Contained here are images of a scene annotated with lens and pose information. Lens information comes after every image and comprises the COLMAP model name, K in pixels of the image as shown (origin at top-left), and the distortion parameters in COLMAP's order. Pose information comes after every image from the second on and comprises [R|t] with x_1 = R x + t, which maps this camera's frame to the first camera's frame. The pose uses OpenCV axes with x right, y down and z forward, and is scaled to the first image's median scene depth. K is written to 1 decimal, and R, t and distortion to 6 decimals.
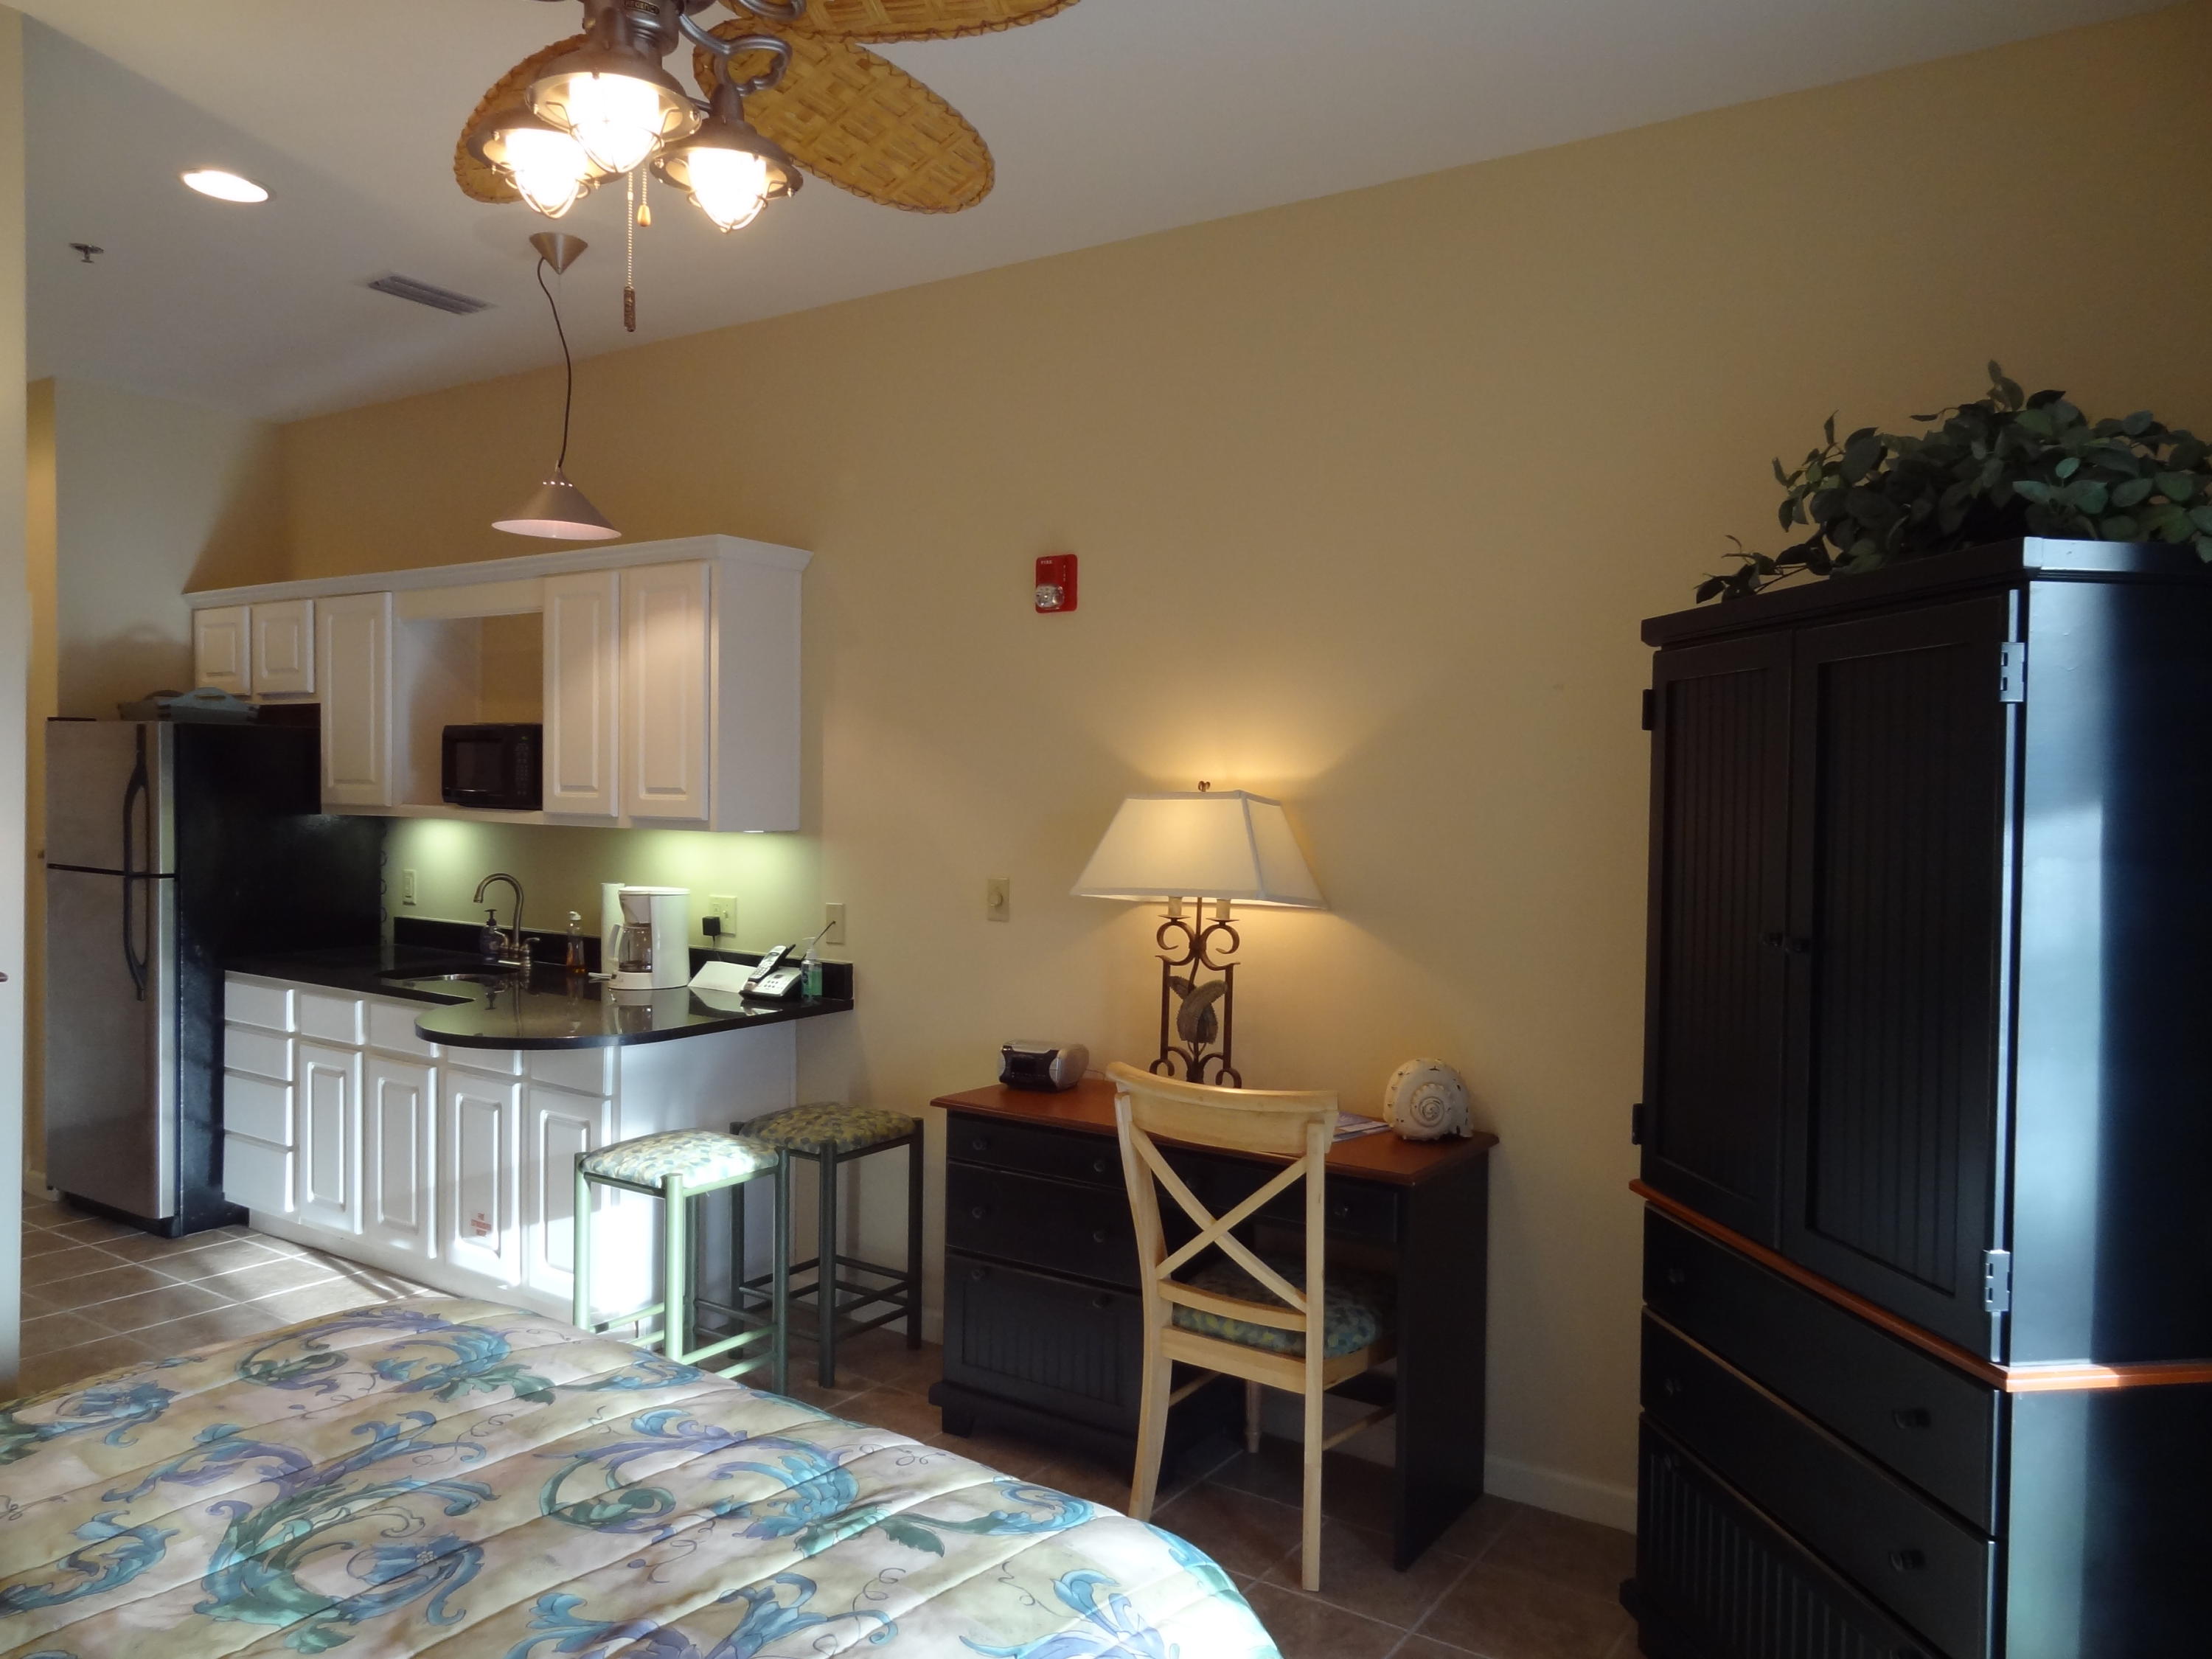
lens RADIAL K [[1539.2, 0, 1119.8], [0, 1539.2, 850.1], [0, 0, 1]] dist [0.006317, 0.003023]
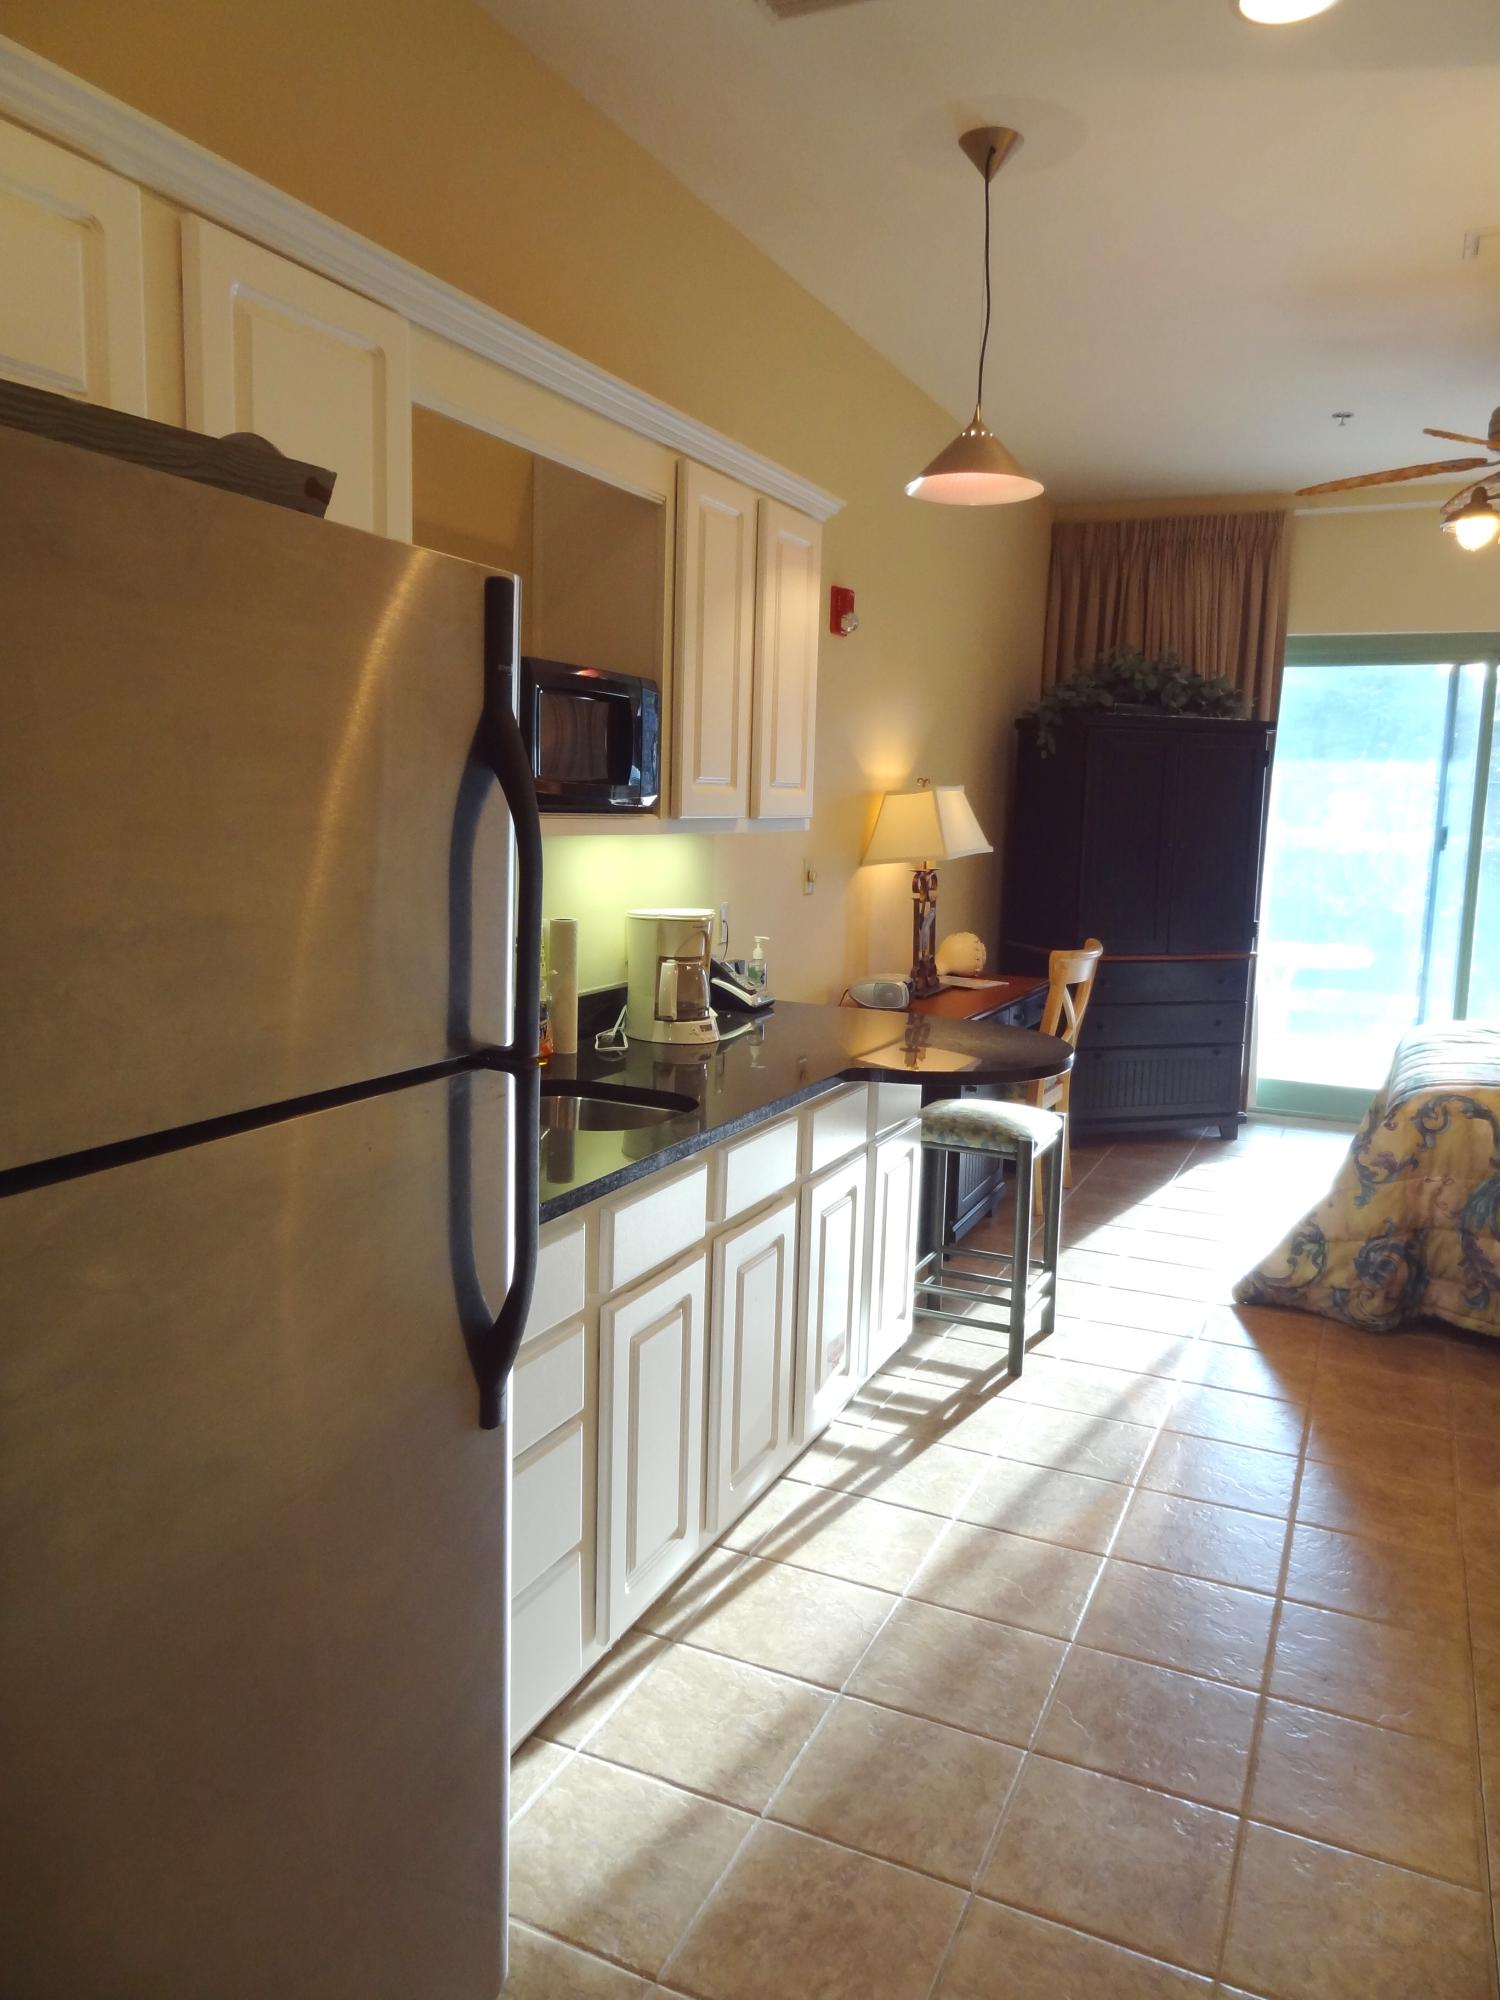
lens RADIAL K [[1391.7, 0, 750.0], [0, 1391.7, 1000.0], [0, 0, 1]] dist [0.006317, 0.003023]
pose [[-0.146106, -0.165538, 0.975321, -2.176544], [0.009250, 0.985629, 0.168673, -0.104677], [-0.989226, 0.033665, -0.142475, 2.326305]]
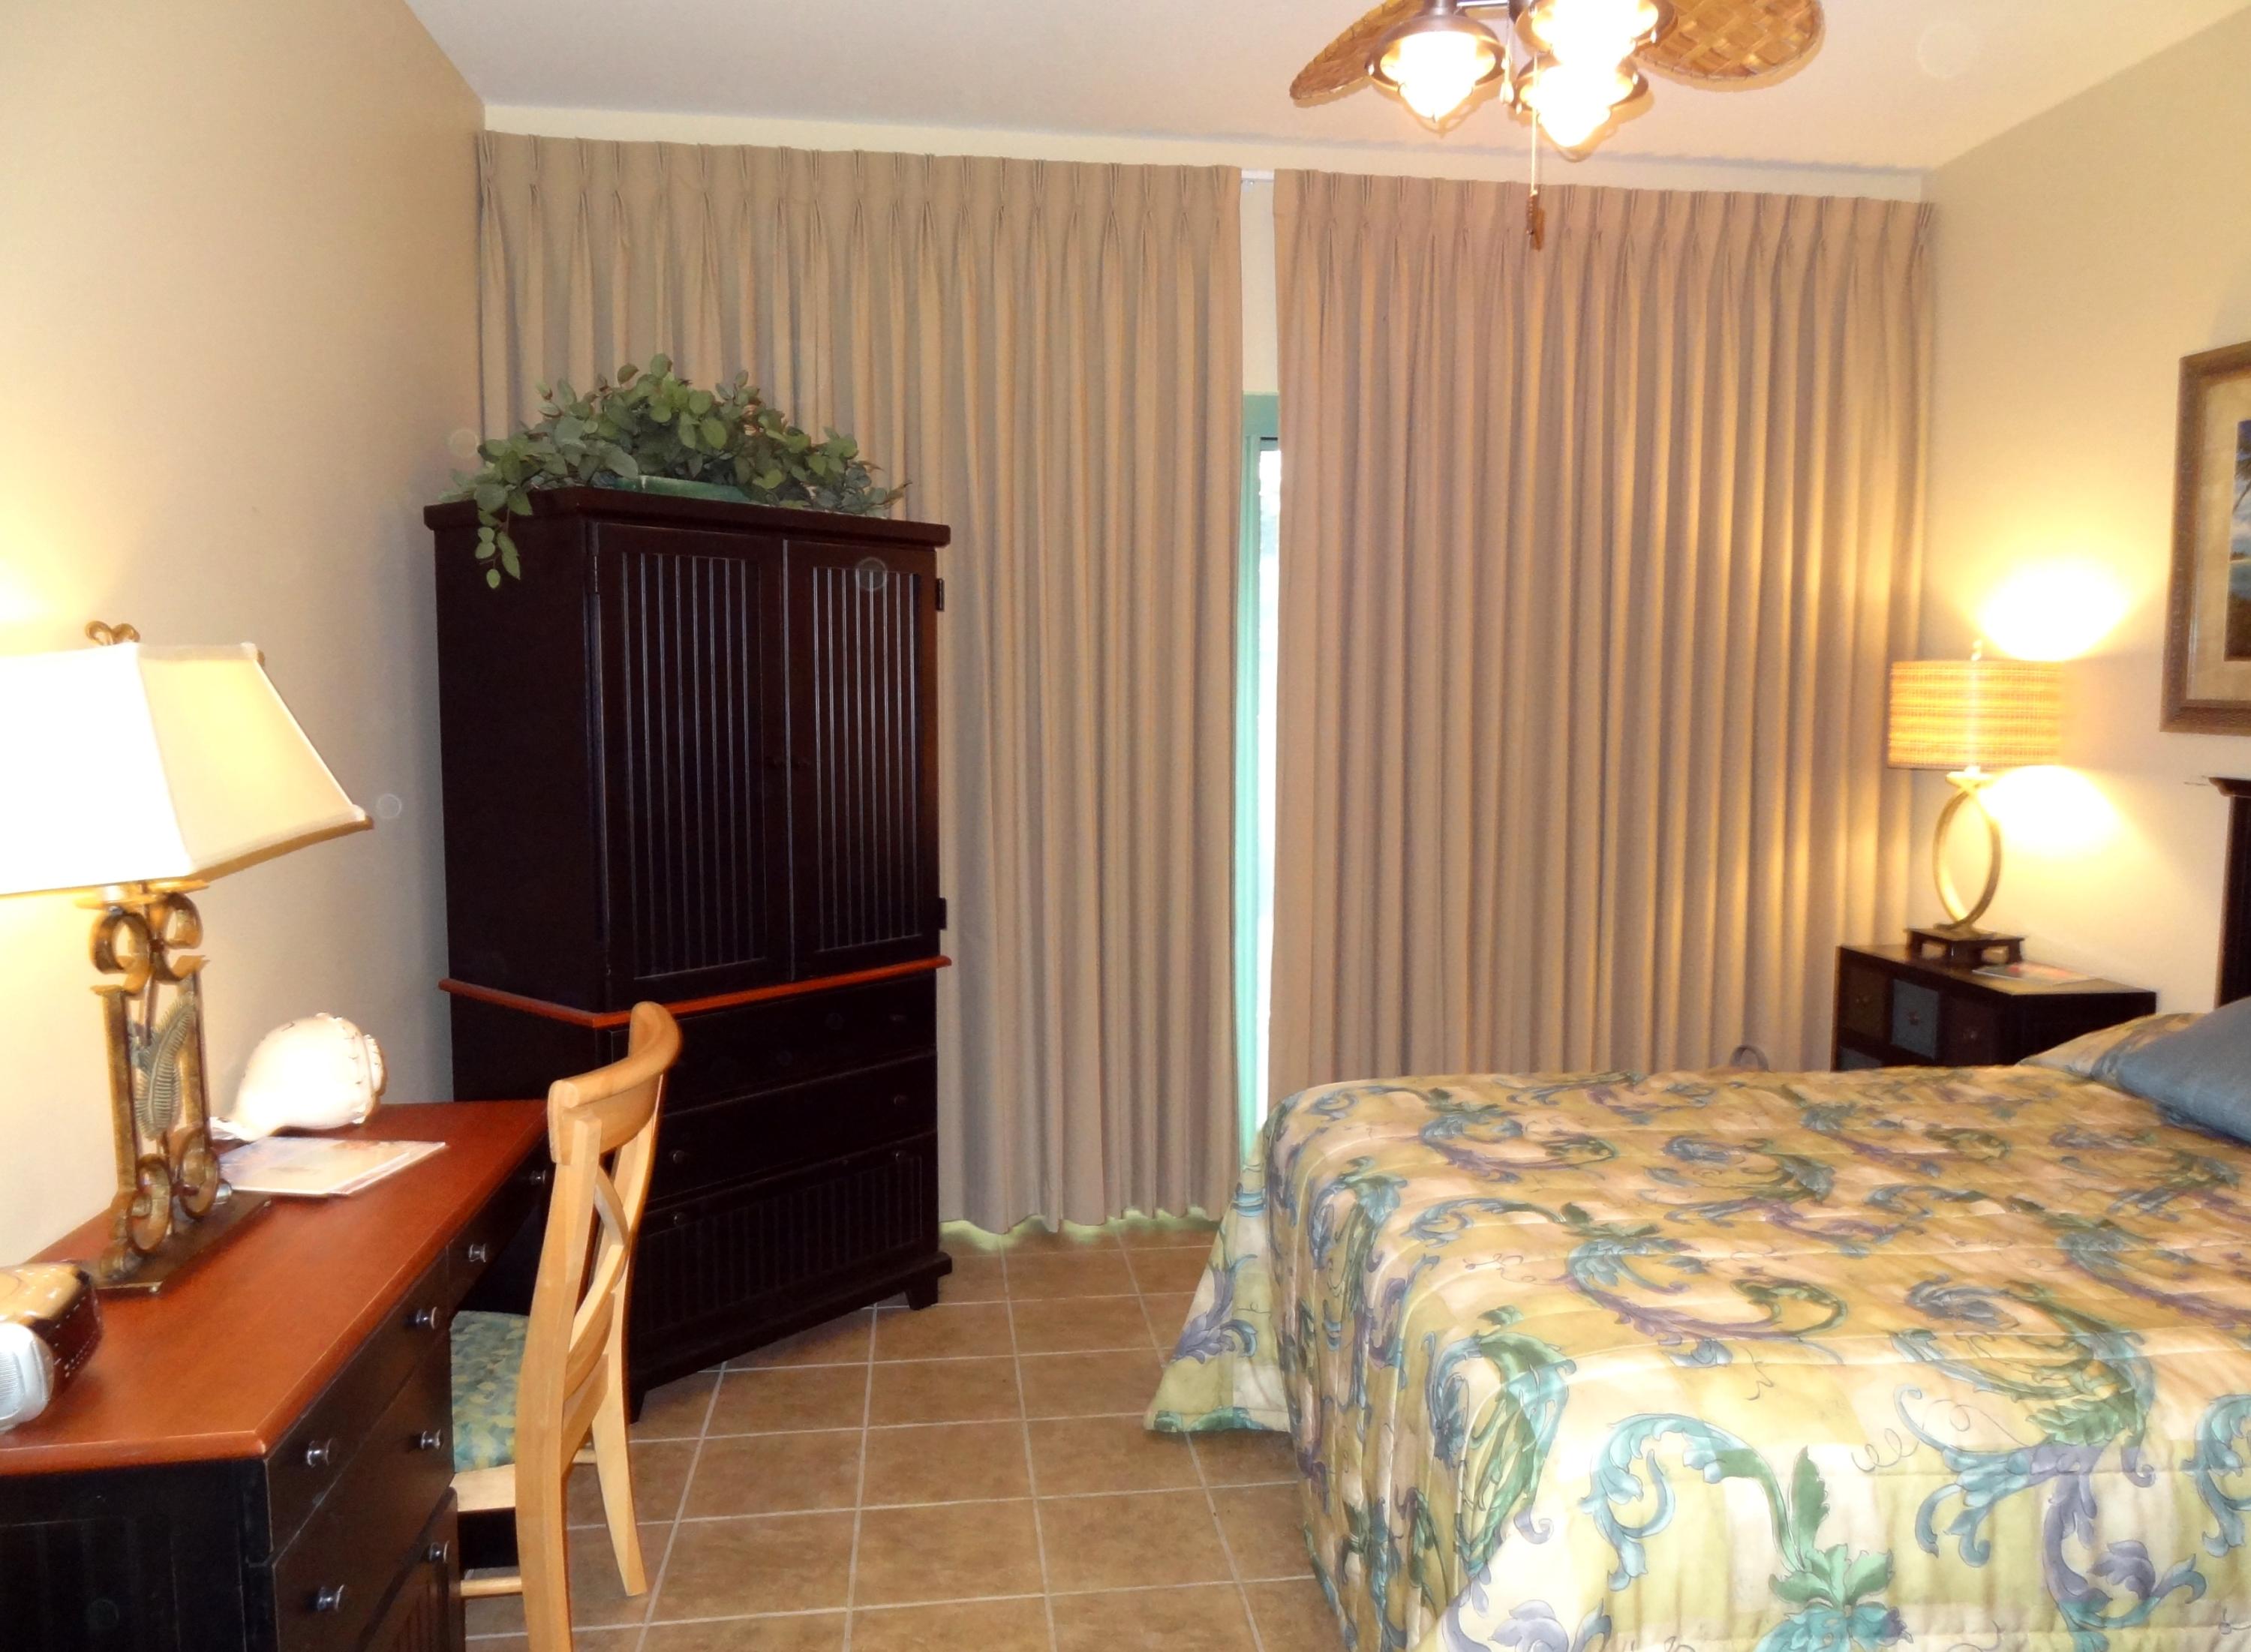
lens RADIAL K [[1613.3, 0, 1135.3], [0, 1613.3, 819.6], [0, 0, 1]] dist [0.003665, 0.003080]
pose [[-0.656296, -0.084882, 0.749714, -0.963819], [0.012563, 0.992284, 0.123344, -0.071415], [-0.754399, 0.090369, -0.650166, 1.865096]]
